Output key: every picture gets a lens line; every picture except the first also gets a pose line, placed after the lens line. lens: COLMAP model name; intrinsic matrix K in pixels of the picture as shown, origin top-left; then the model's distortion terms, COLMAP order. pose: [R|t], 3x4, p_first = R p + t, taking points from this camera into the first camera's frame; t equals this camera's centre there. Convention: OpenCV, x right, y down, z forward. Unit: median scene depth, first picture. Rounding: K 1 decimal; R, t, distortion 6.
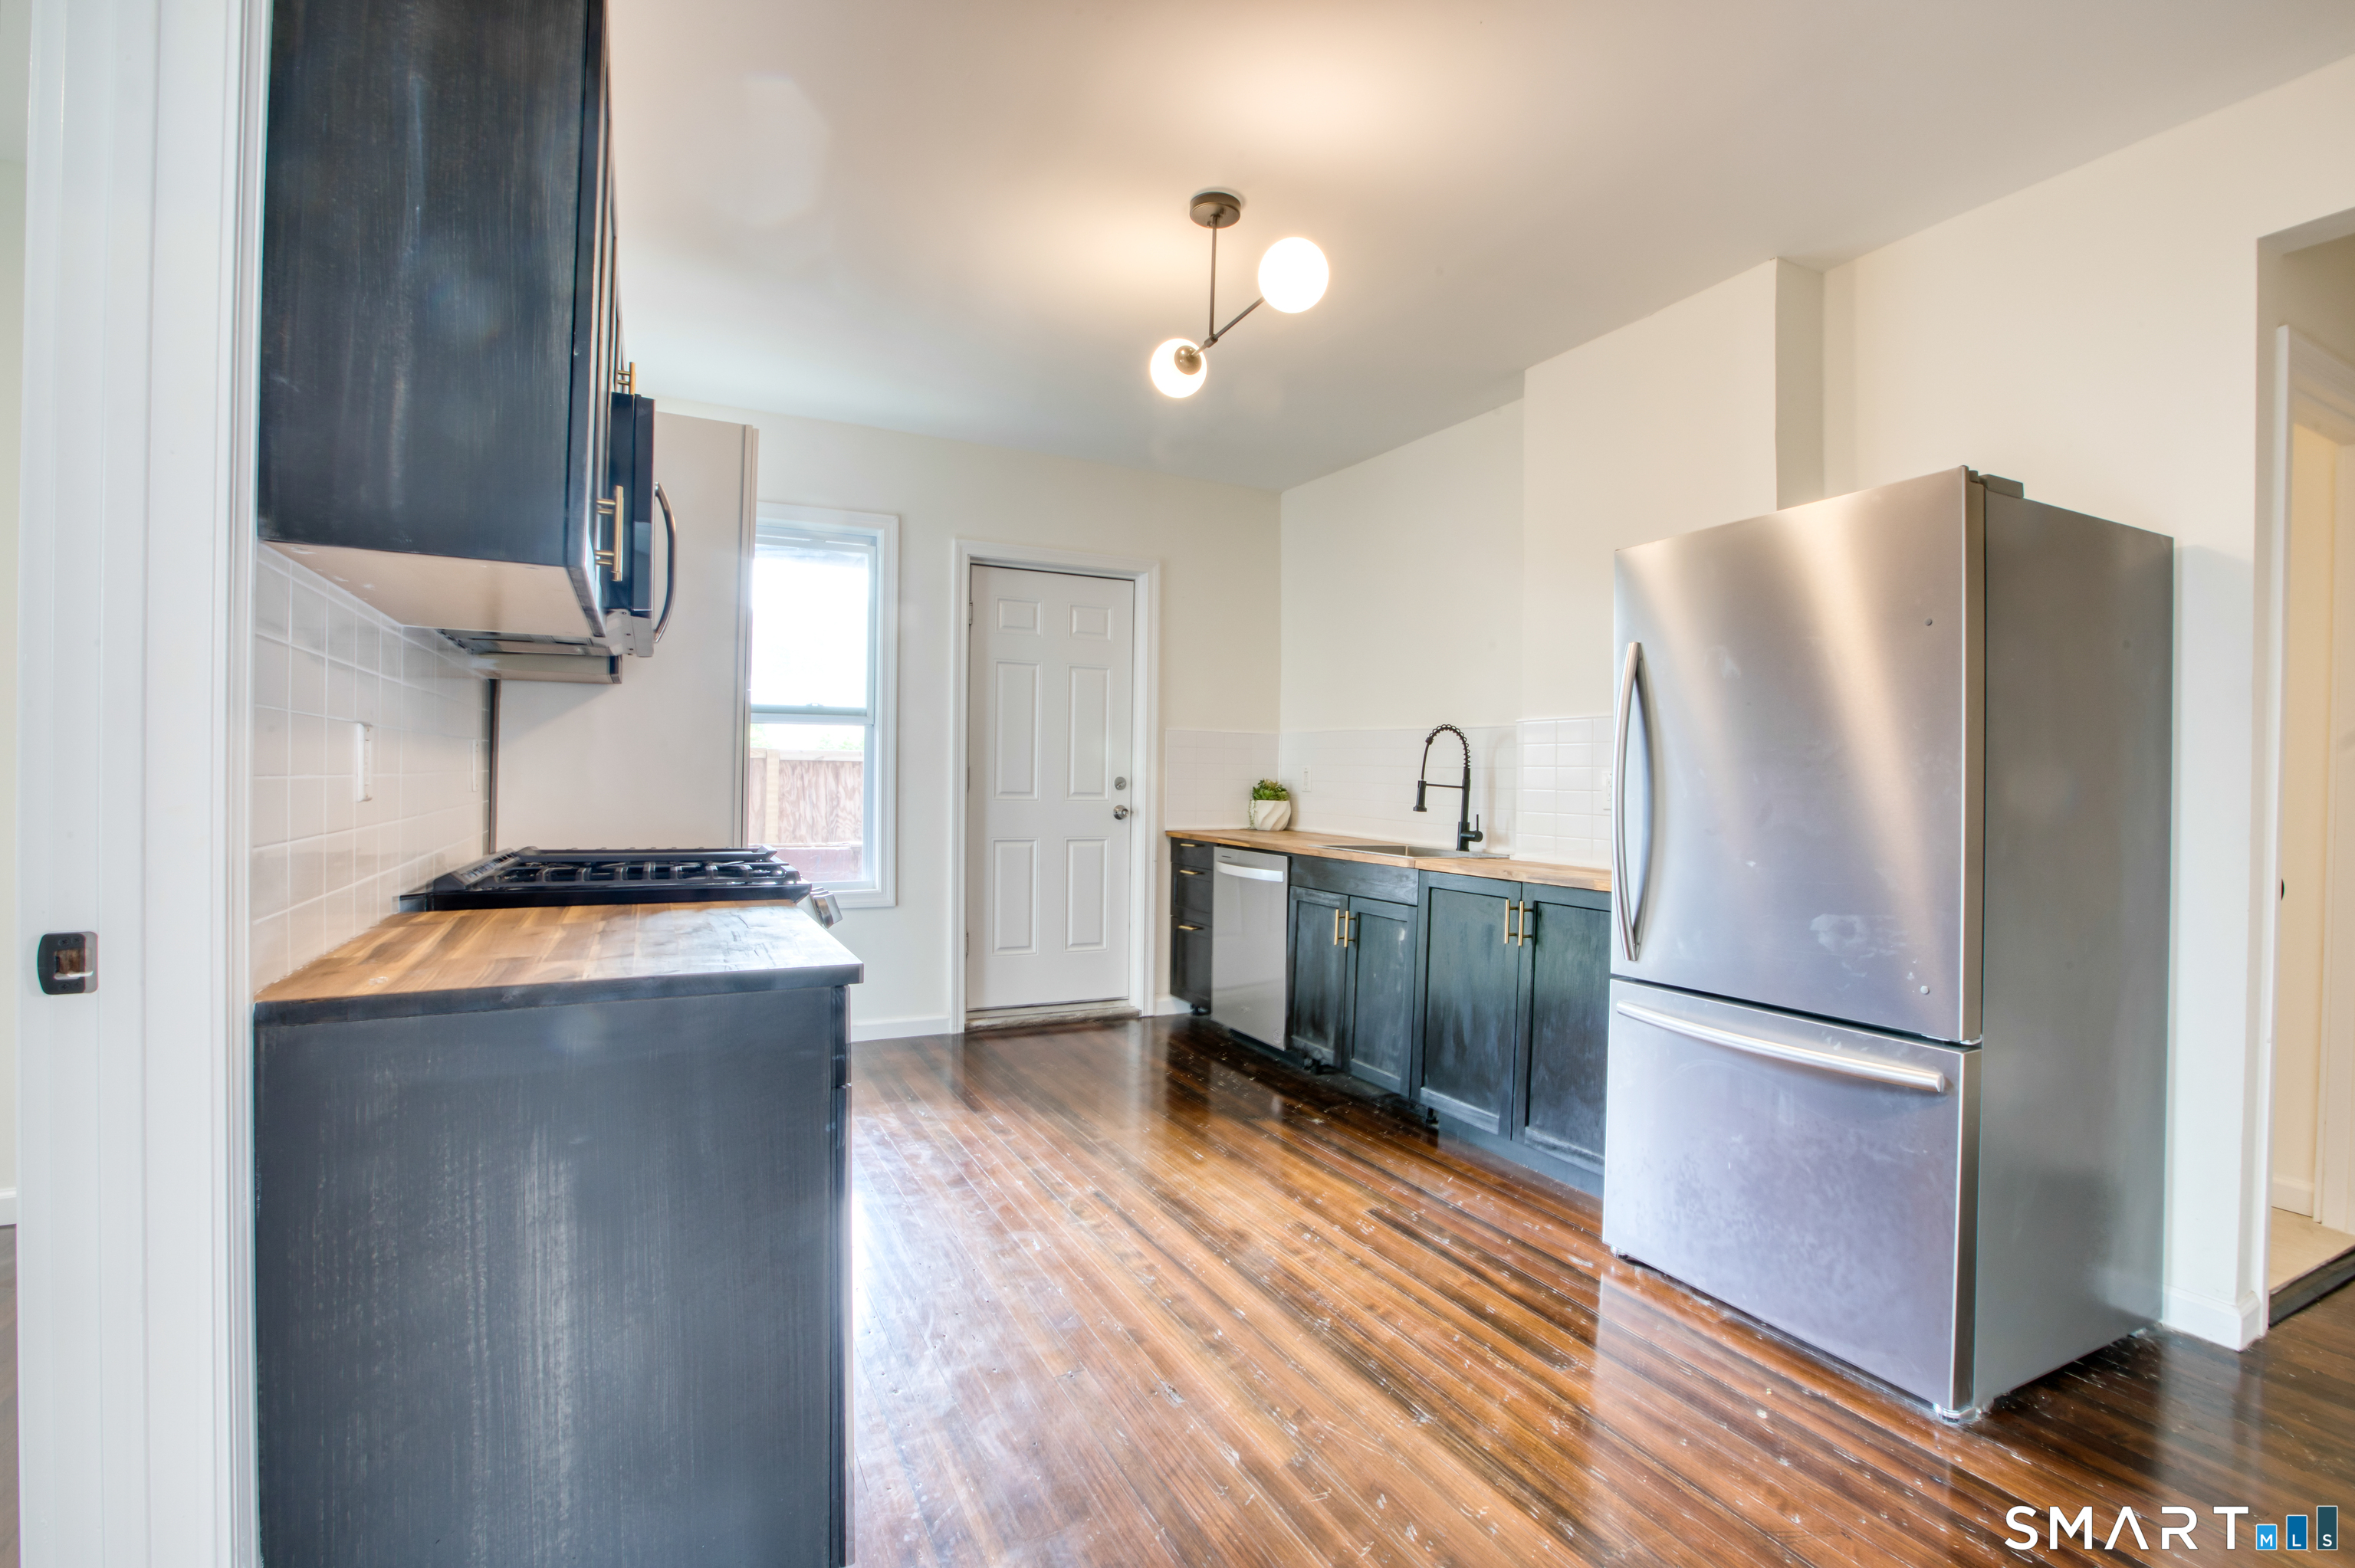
lens RADIAL K [[1093.1, 0, 1192.8], [0, 1093.1, 777.5], [0, 0, 1]] dist [-0.023072, 0.000042]
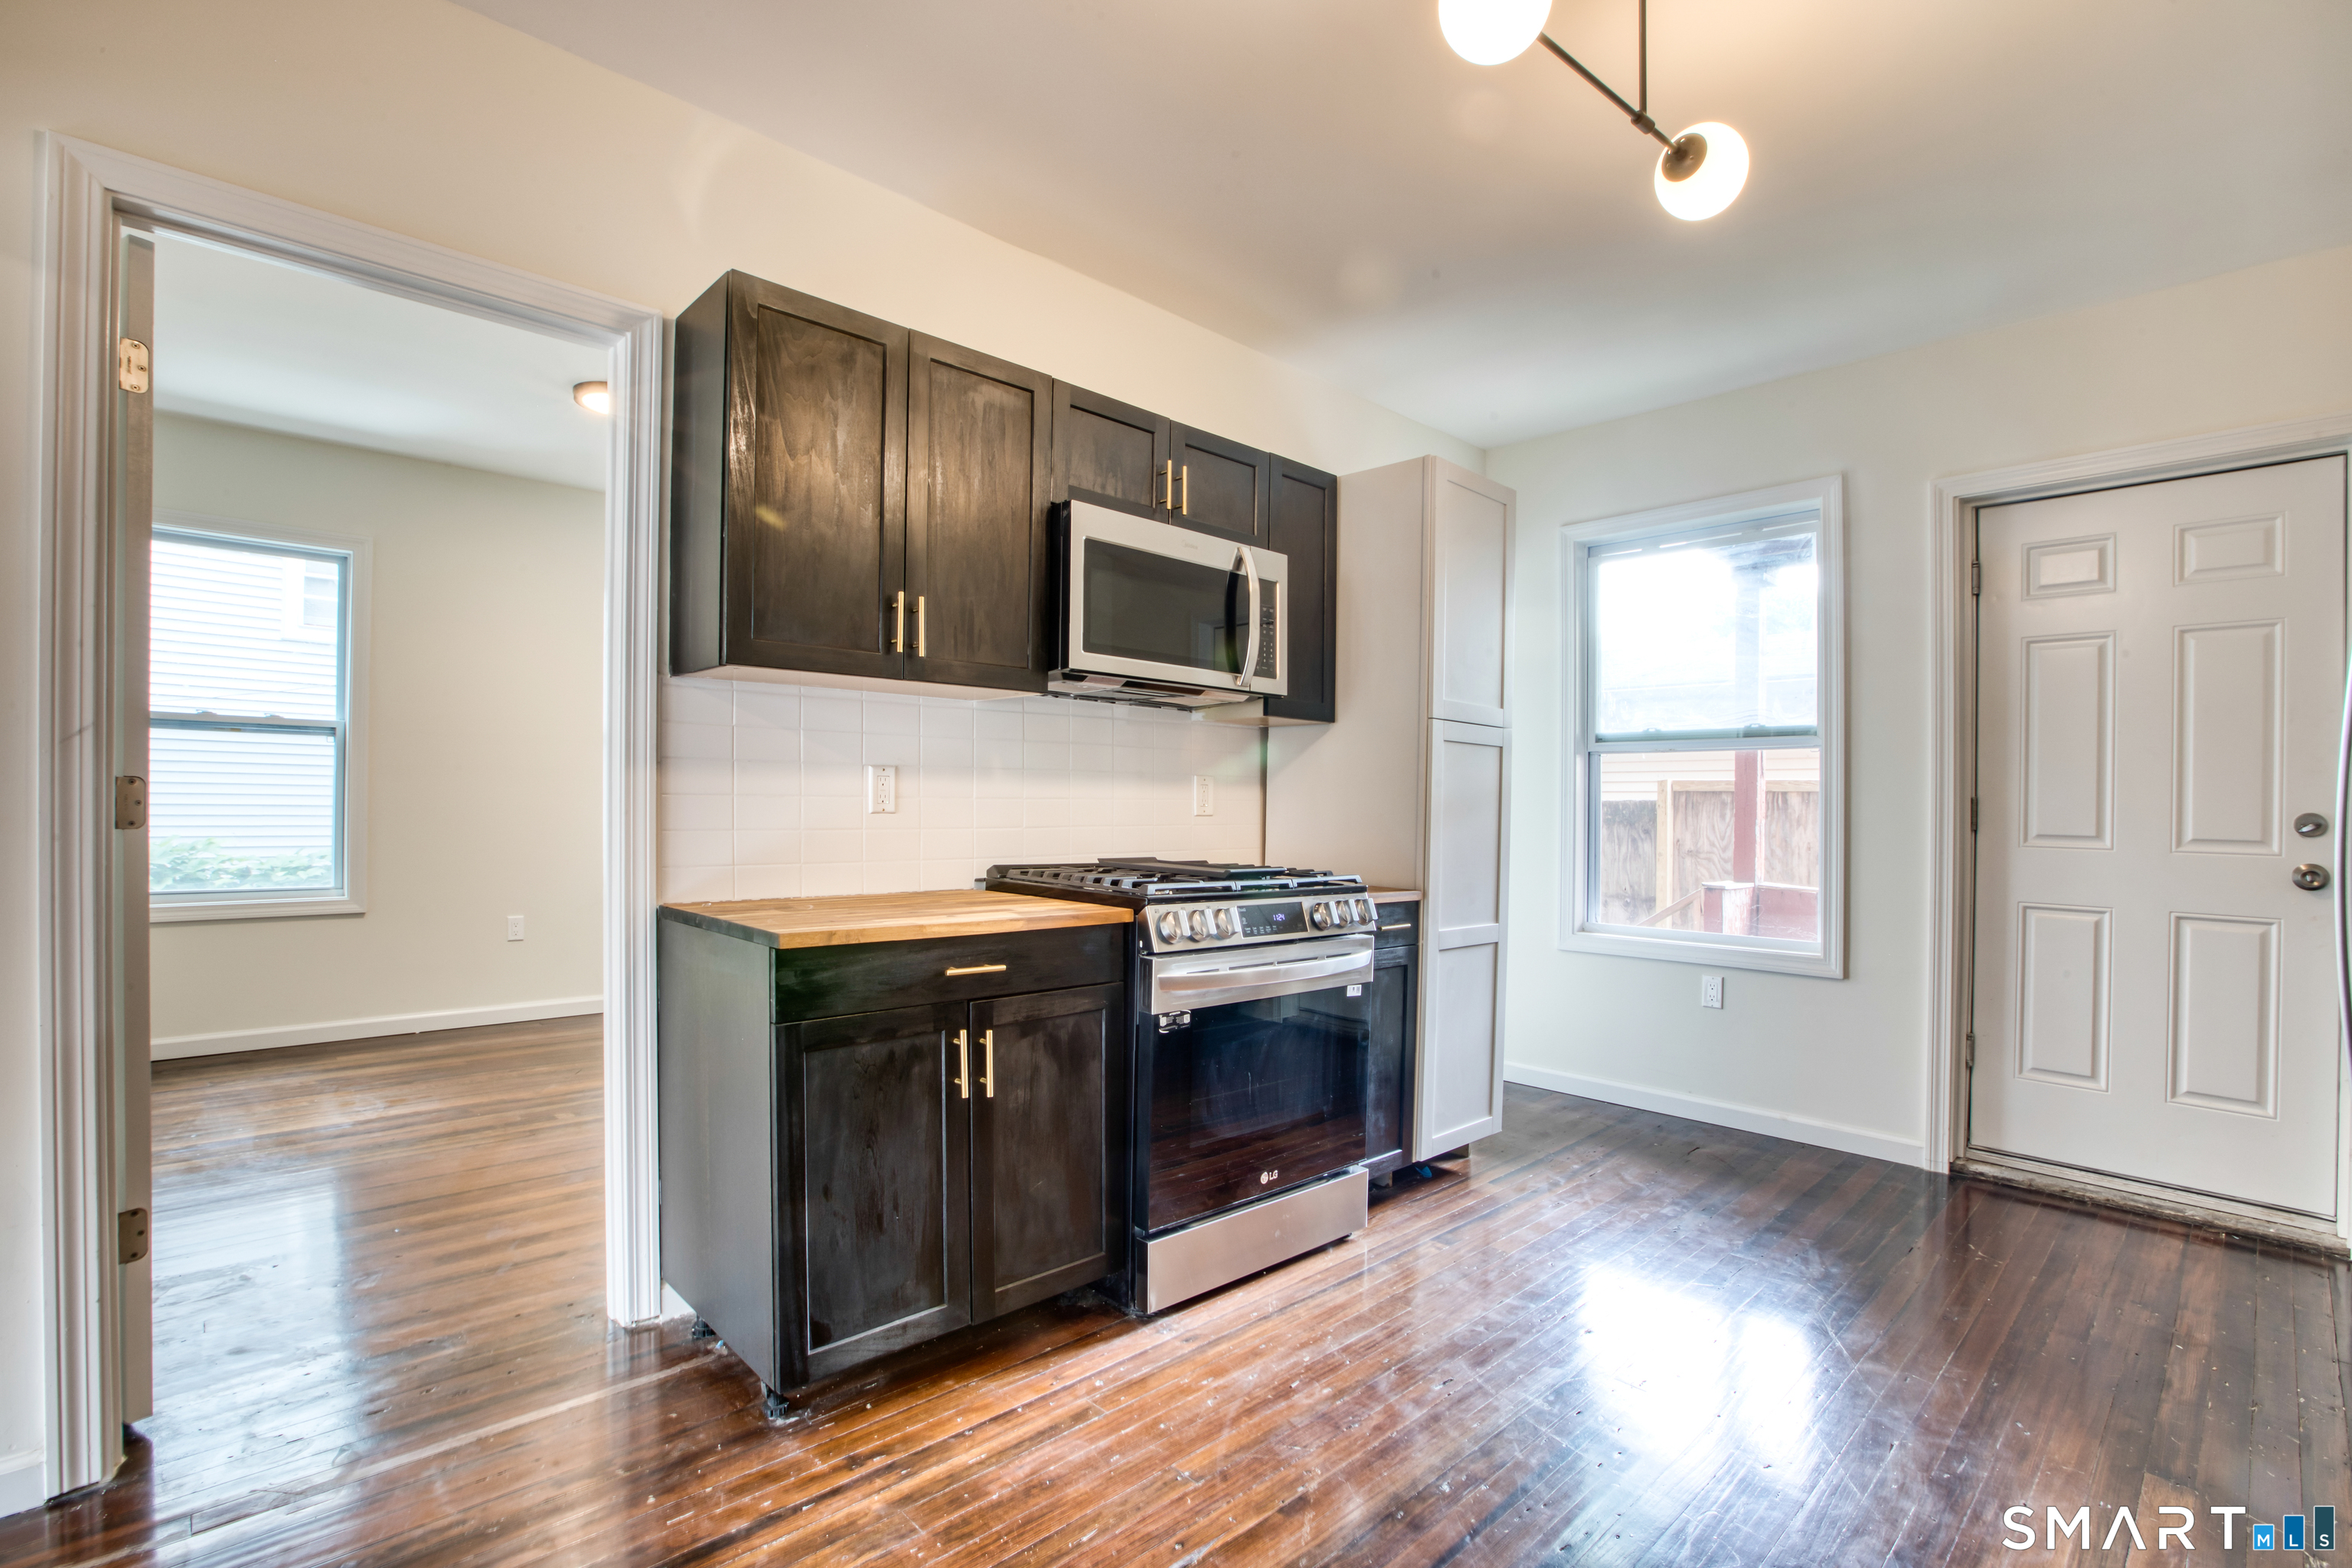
lens RADIAL K [[1091.9, 0, 1182.5], [0, 1091.9, 806.3], [0, 0, 1]] dist [-0.023072, 0.000042]
pose [[0.278263, -0.004898, -0.960492, 0.319845], [-0.009748, 0.999921, -0.007923, 0.006537], [0.960456, 0.011567, 0.278193, 0.327848]]
